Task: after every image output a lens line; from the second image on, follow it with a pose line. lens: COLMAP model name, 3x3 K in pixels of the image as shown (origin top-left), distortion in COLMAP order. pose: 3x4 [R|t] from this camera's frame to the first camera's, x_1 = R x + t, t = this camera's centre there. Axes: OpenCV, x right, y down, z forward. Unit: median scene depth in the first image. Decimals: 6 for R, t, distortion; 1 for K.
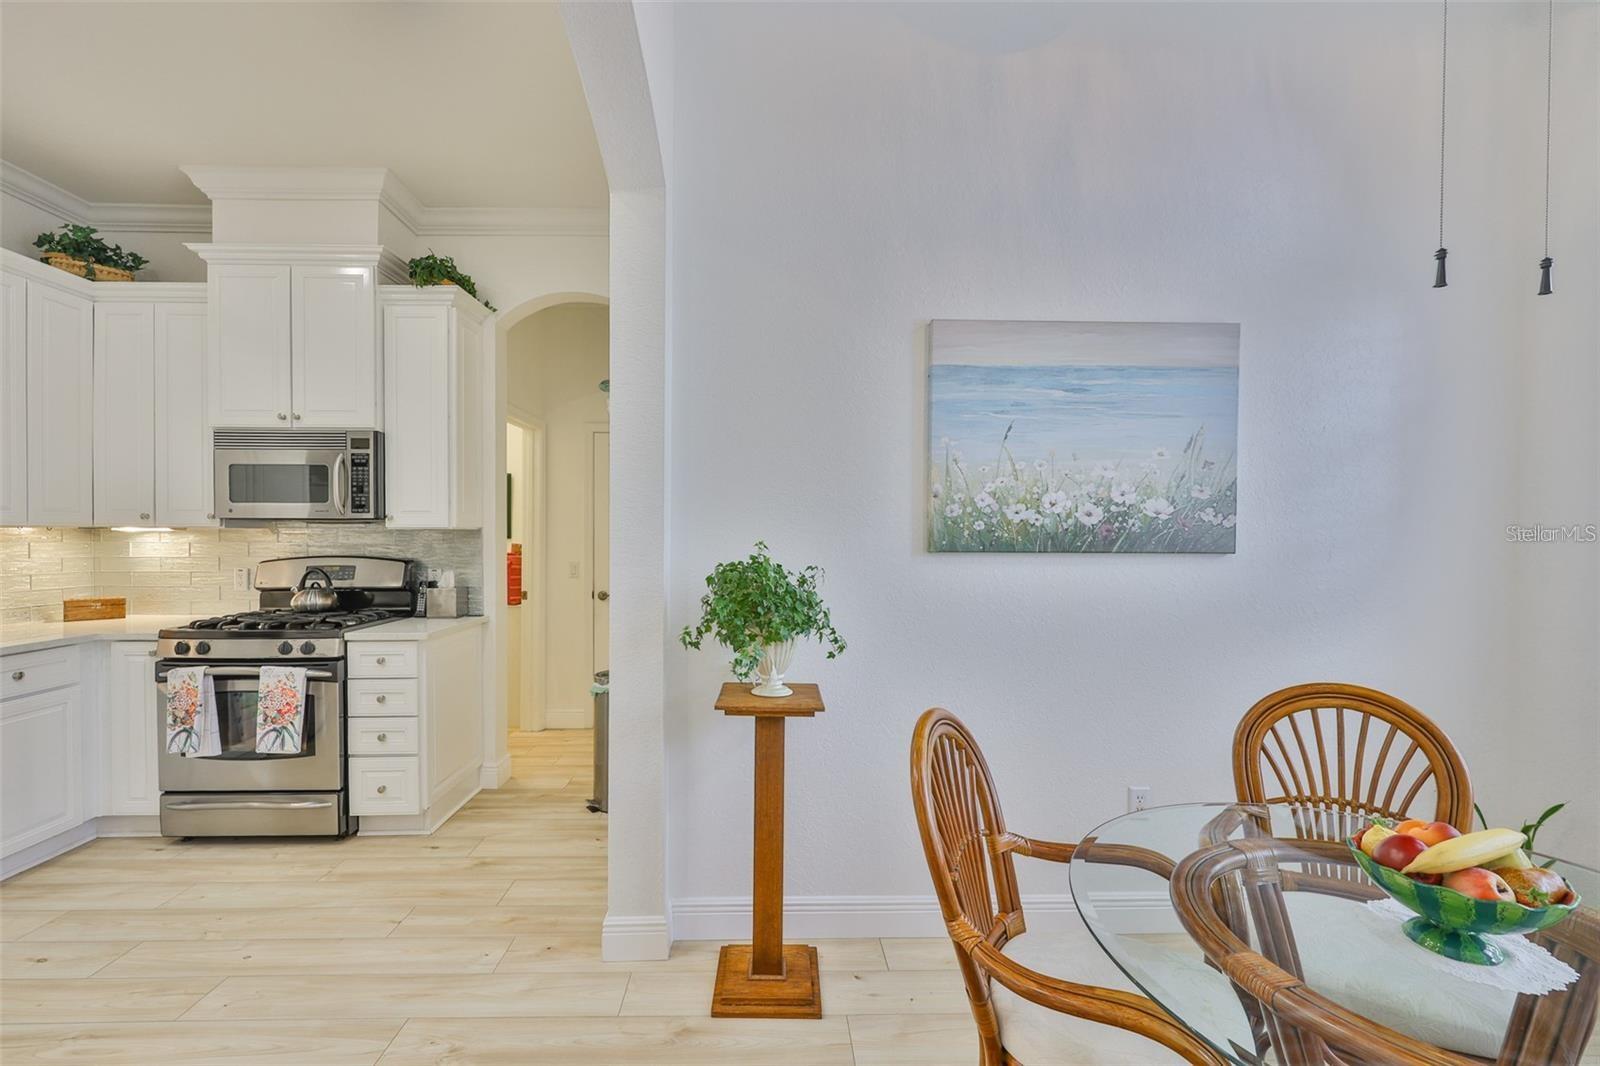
lens RADIAL K [[676.8, 0, 766.9], [0, 676.8, 541.8], [0, 0, 1]] dist [-0.000607, 0.000012]
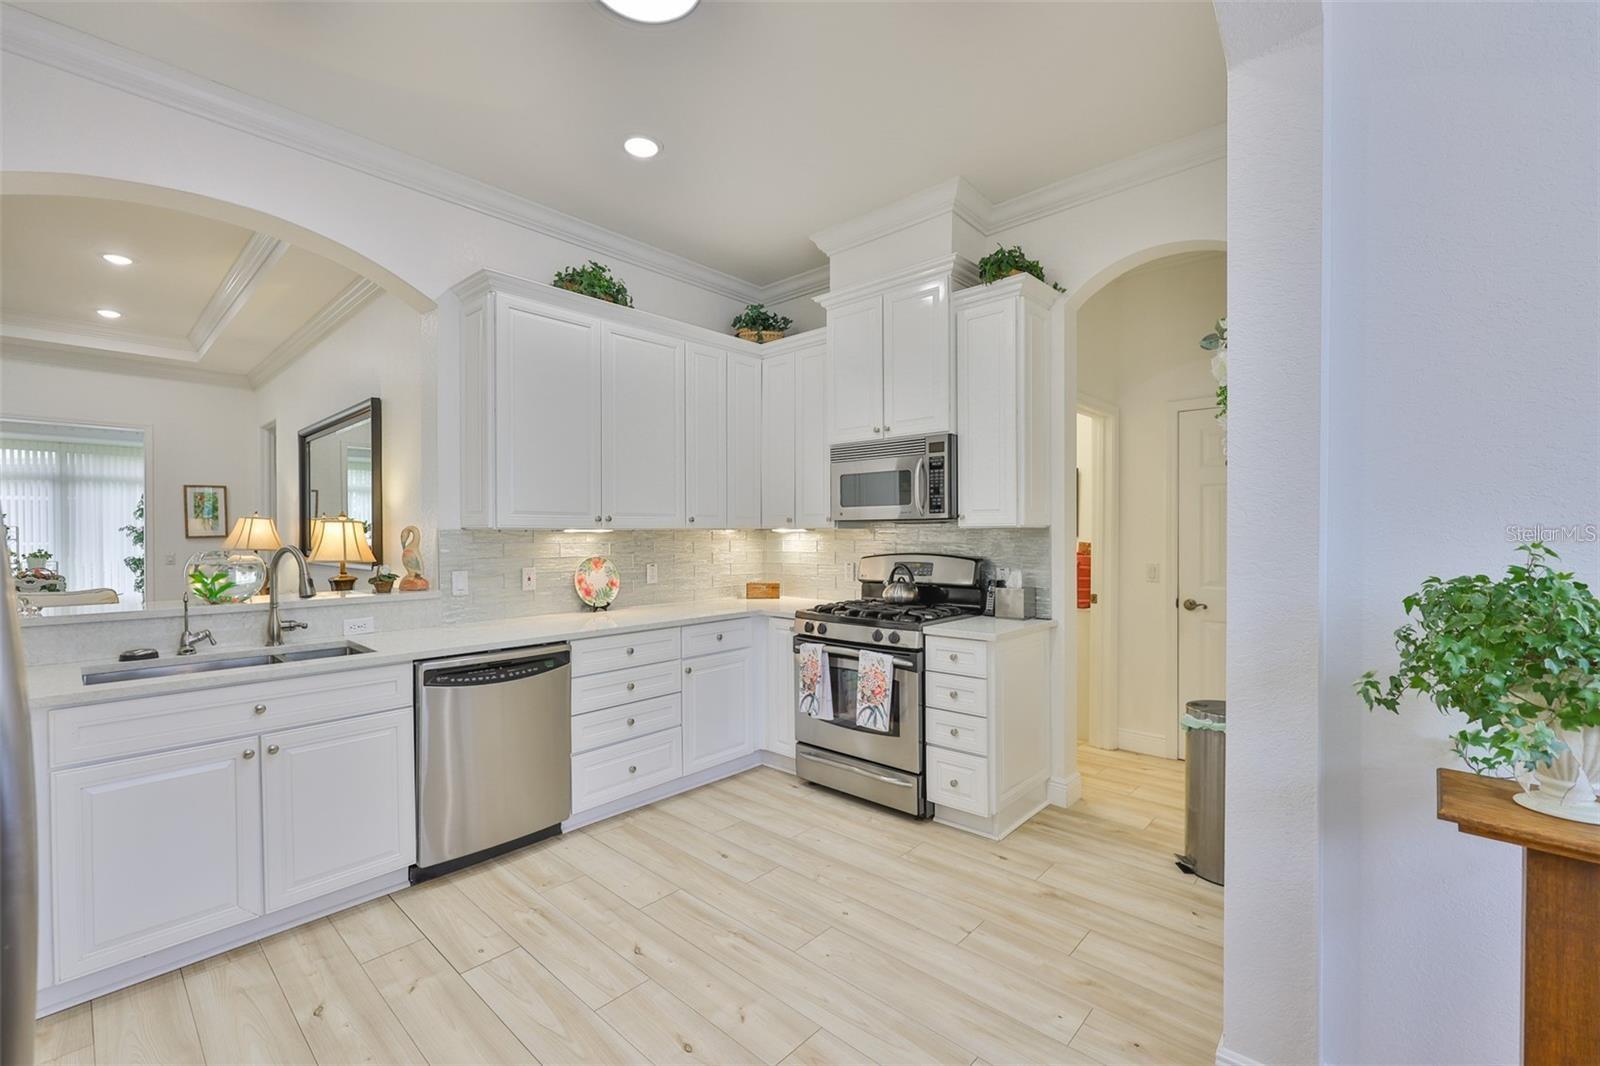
lens RADIAL K [[667.0, 0, 798.1], [0, 667.0, 538.1], [0, 0, 1]] dist [-0.001866, -0.000047]
pose [[0.730402, -0.000068, -0.683018, -0.055847], [-0.001812, 0.999996, -0.002038, -0.001411], [0.683015, 0.002727, 0.730399, 0.106876]]
